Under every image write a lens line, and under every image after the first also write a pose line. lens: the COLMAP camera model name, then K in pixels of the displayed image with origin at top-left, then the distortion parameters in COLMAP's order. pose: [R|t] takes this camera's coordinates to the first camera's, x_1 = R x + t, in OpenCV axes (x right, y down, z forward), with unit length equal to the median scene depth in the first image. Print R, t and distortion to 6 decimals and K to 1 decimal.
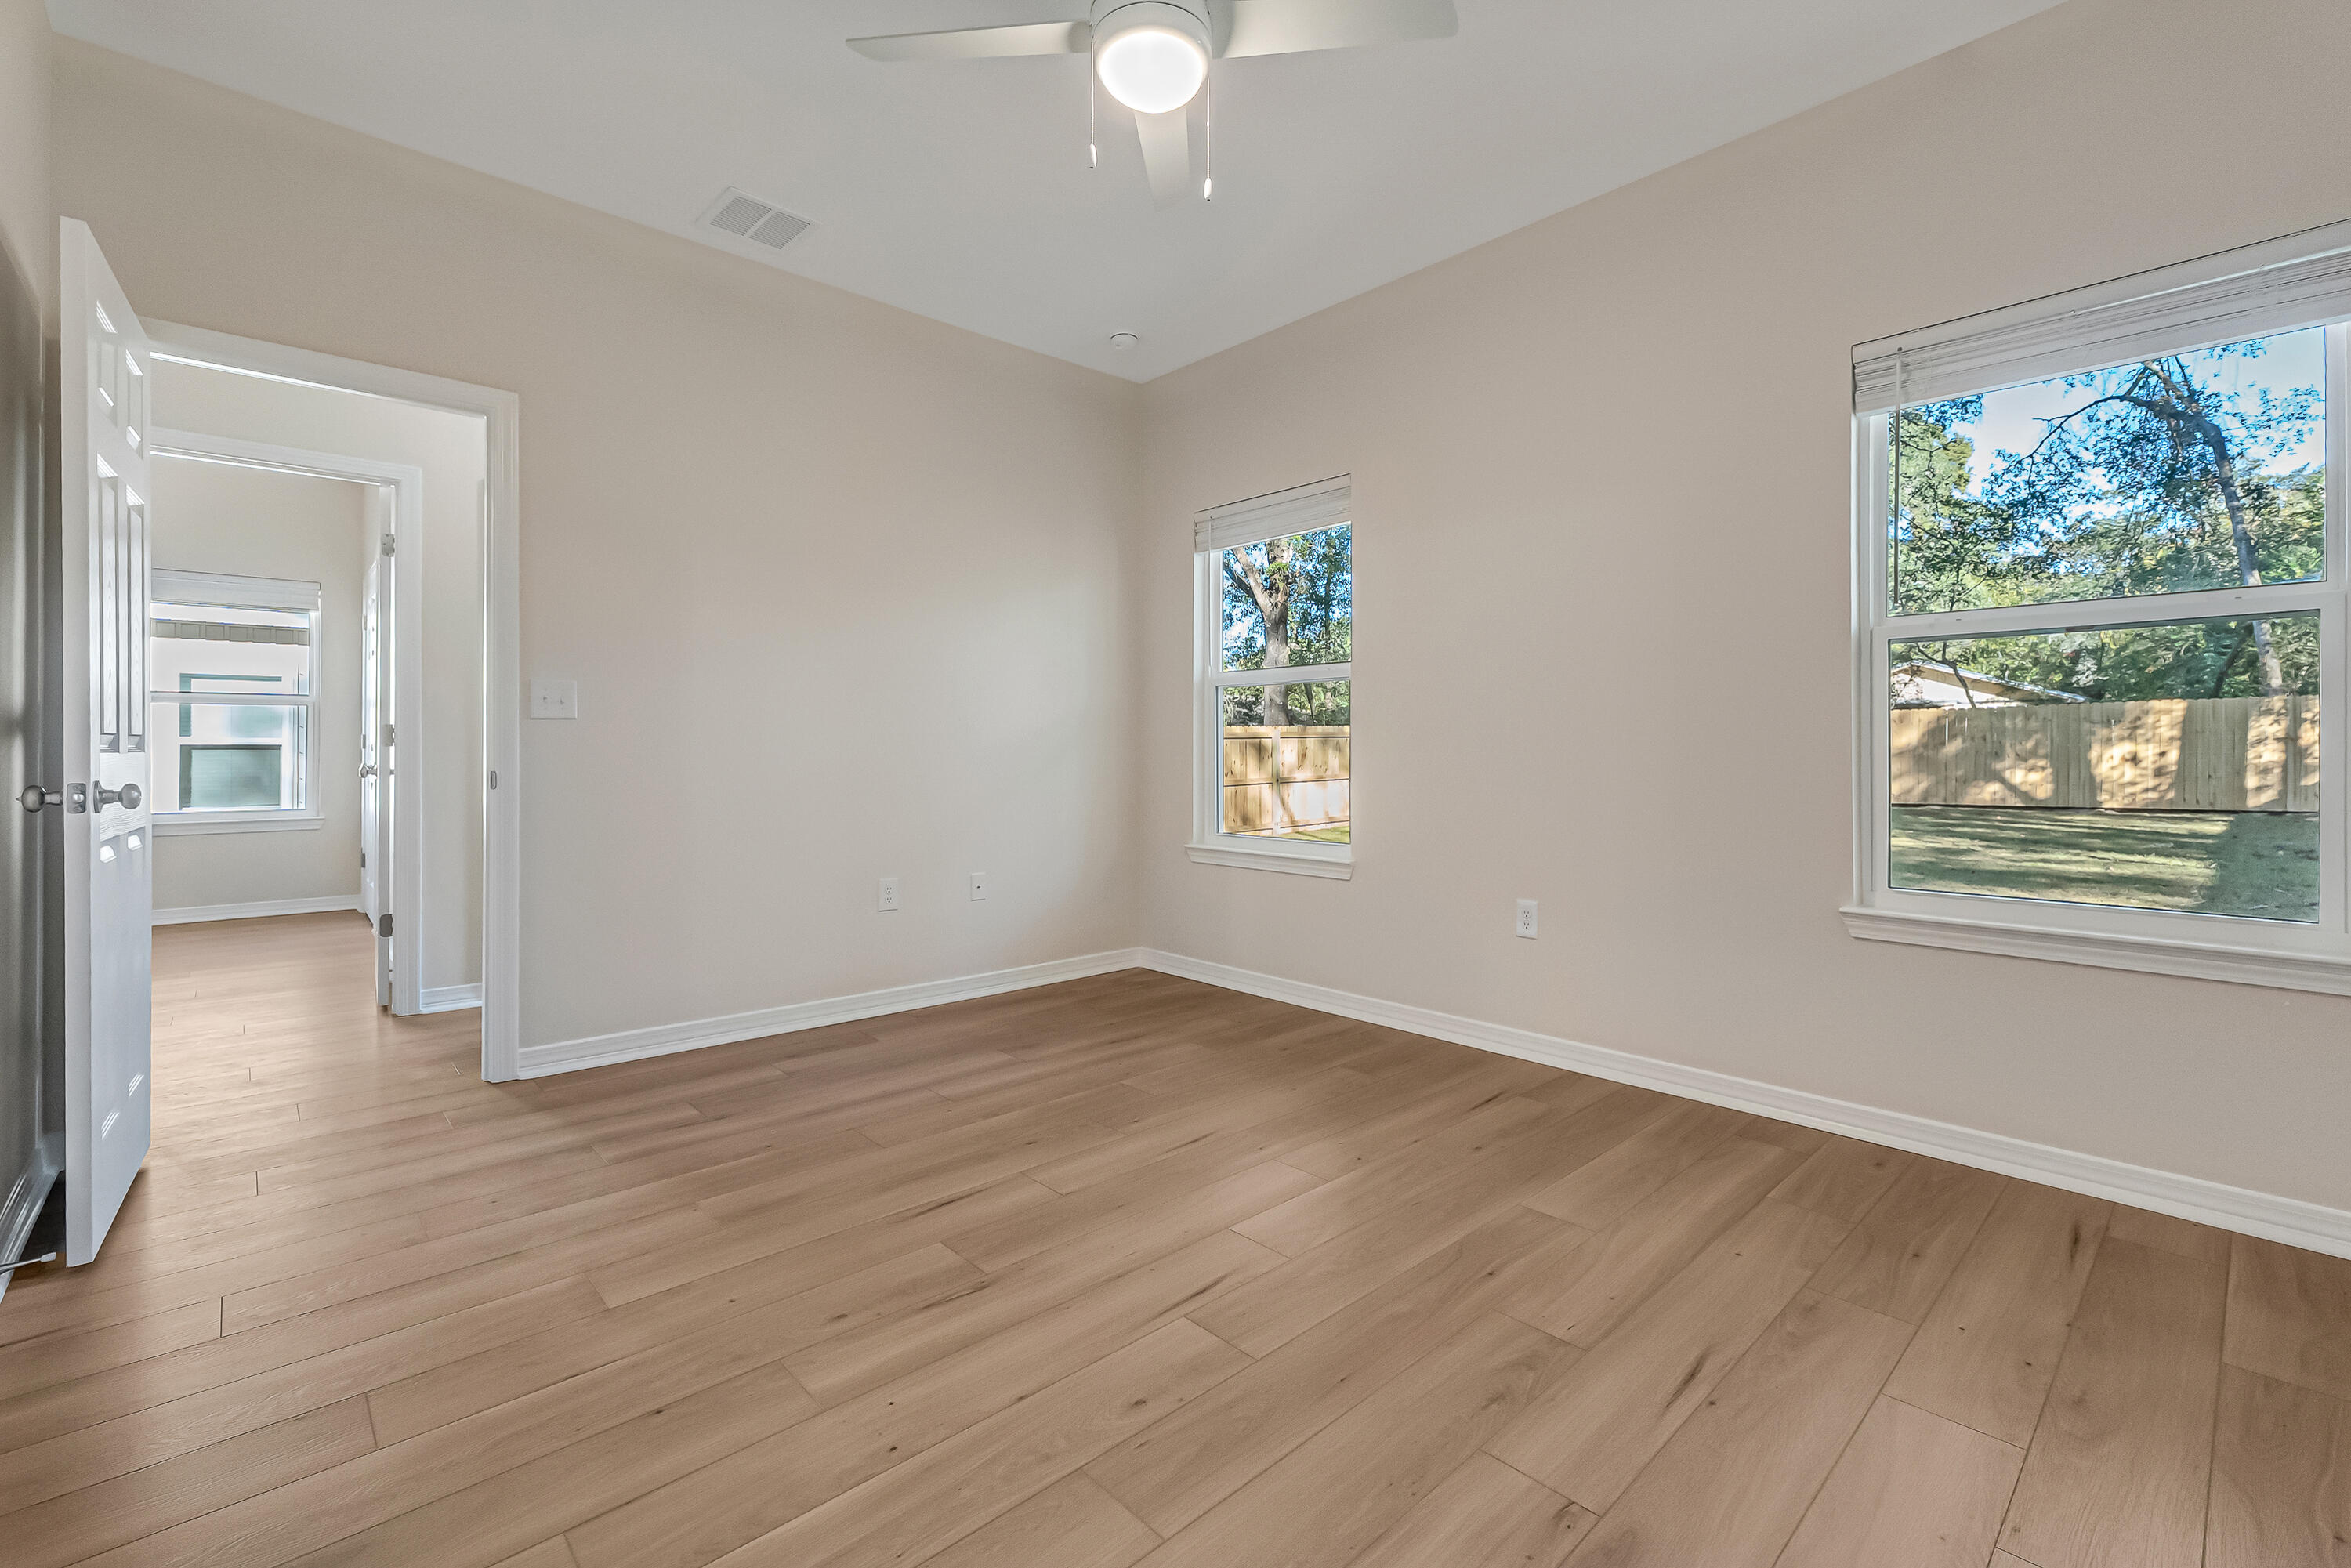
lens RADIAL K [[1013.6, 0, 1177.6], [0, 1013.6, 745.3], [0, 0, 1]] dist [0.002079, 0.000090]
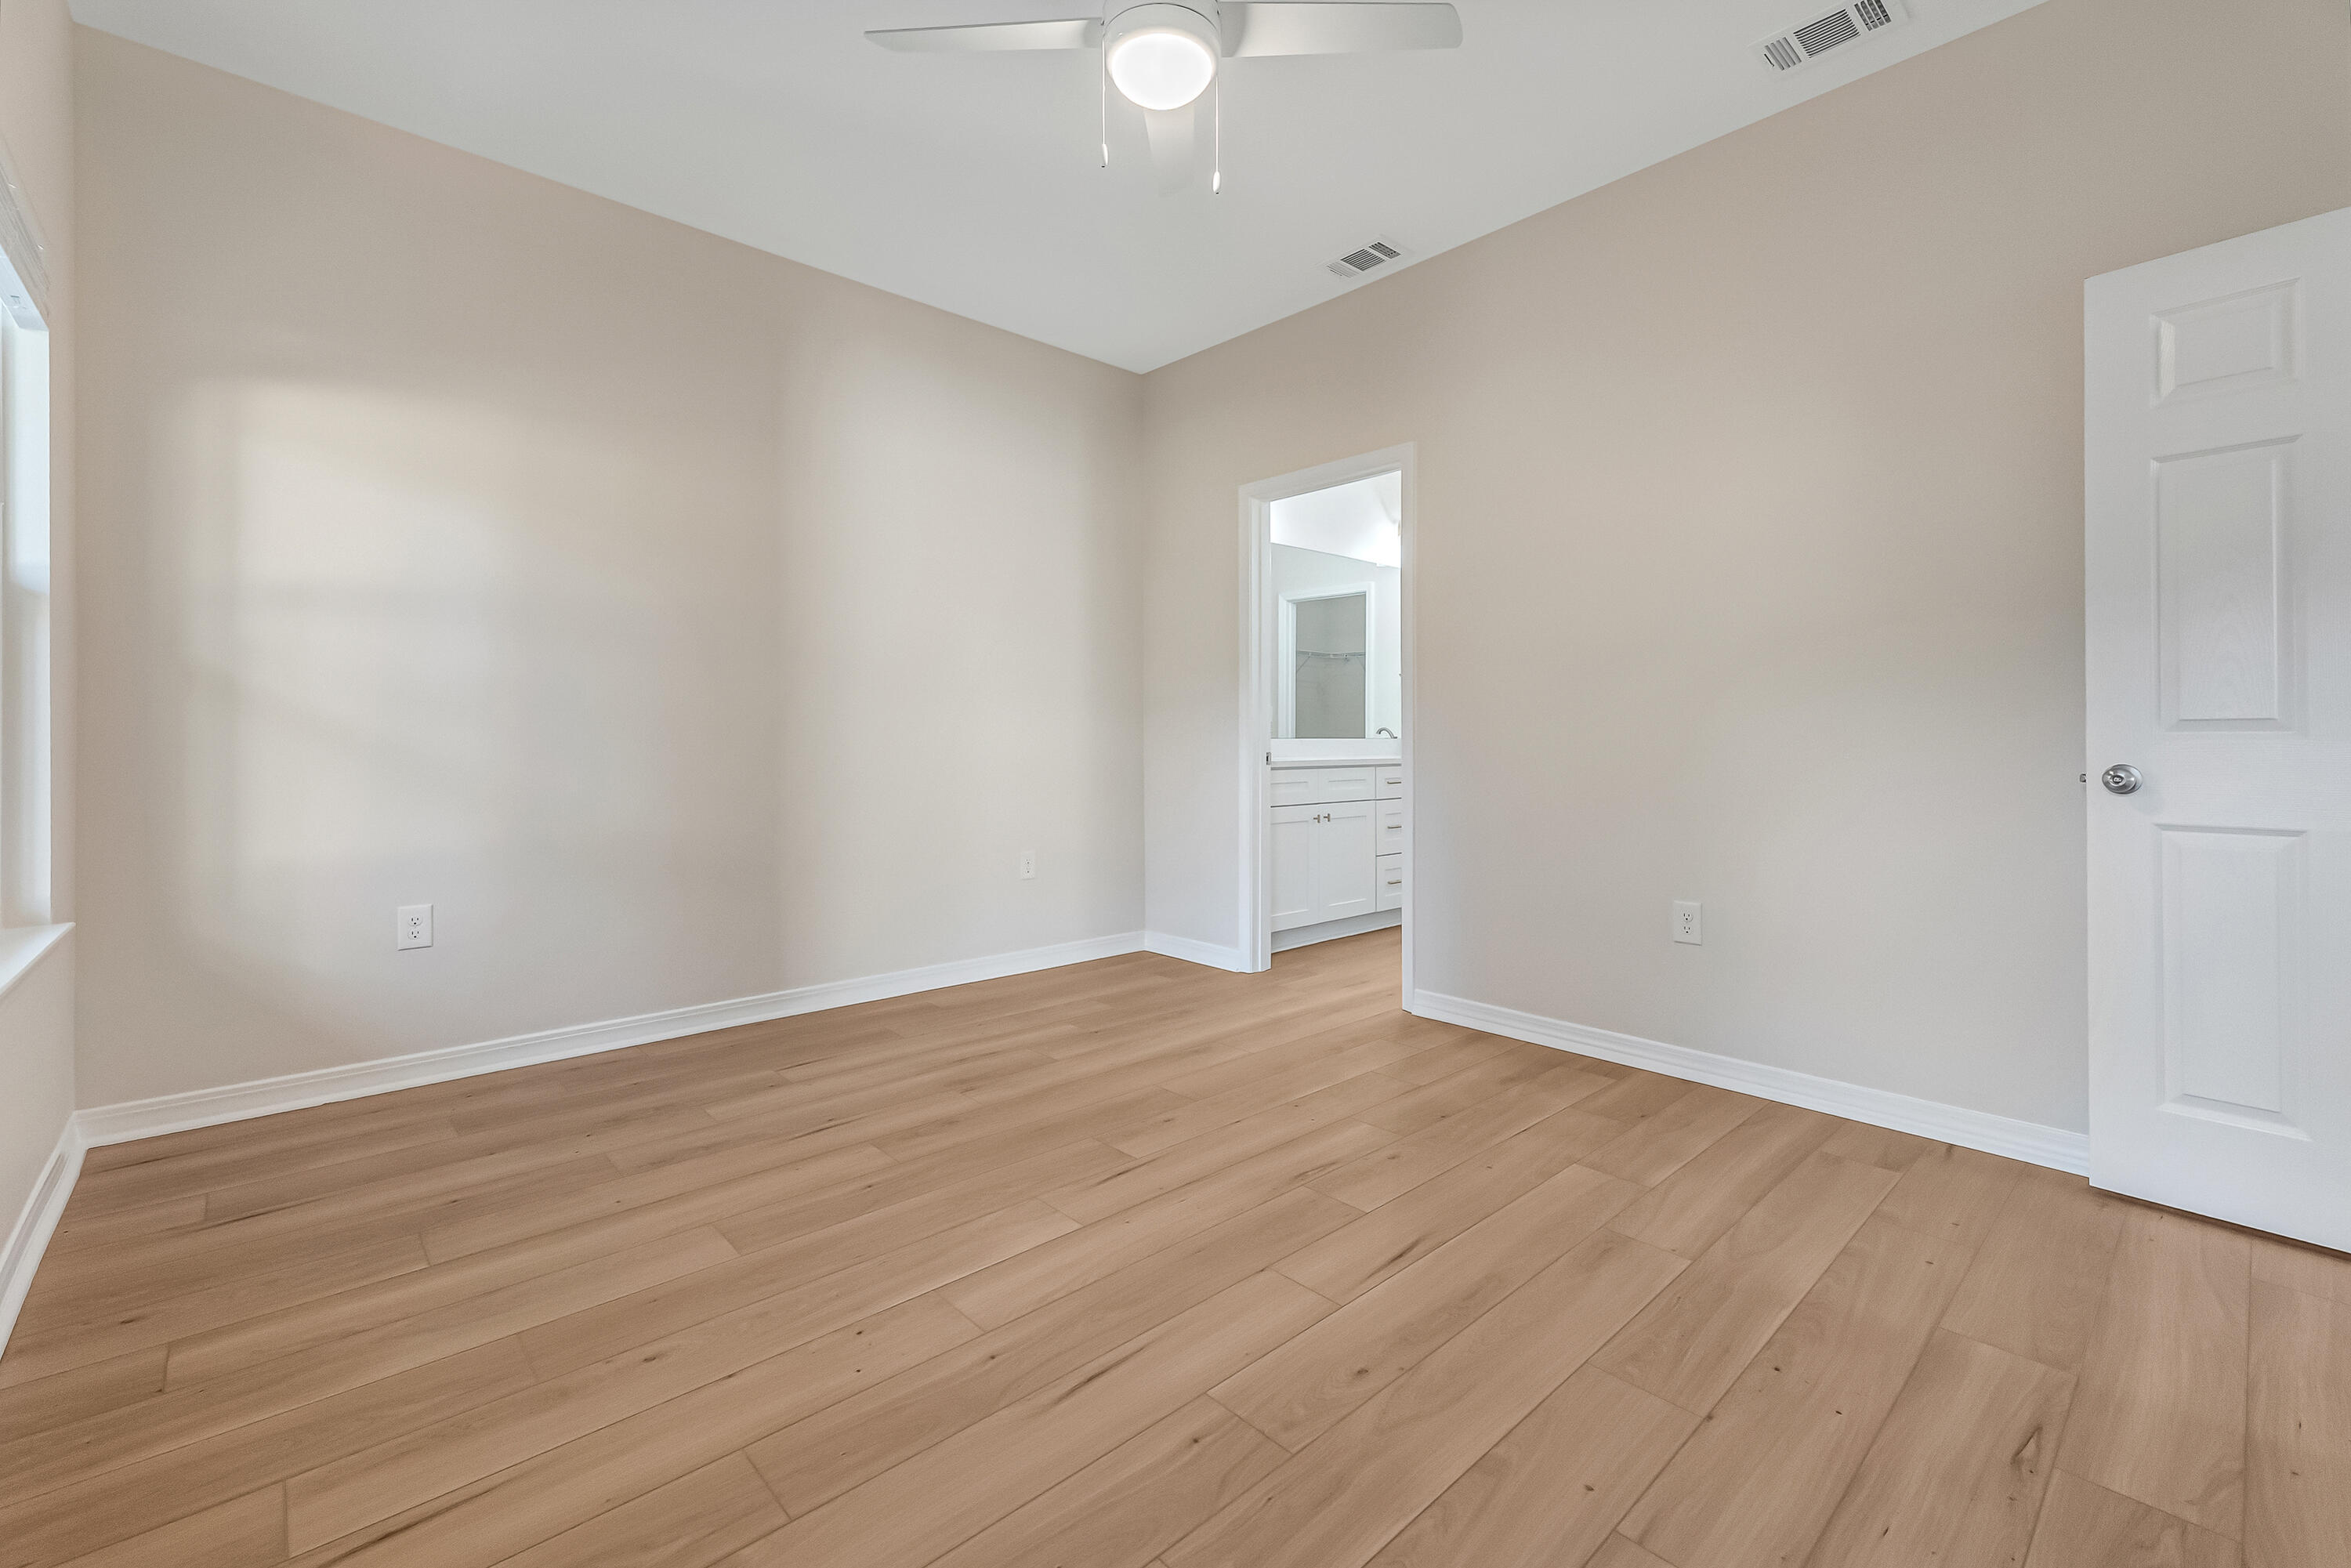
lens RADIAL K [[1000.5, 0, 1190.5], [0, 1000.5, 758.6], [0, 0, 1]] dist [0.002038, 0.000025]
pose [[-0.999974, 0.001109, -0.007121, -0.039933], [0.001012, 0.999907, 0.013613, 0.011805], [0.007135, 0.013605, -0.999882, 1.619134]]
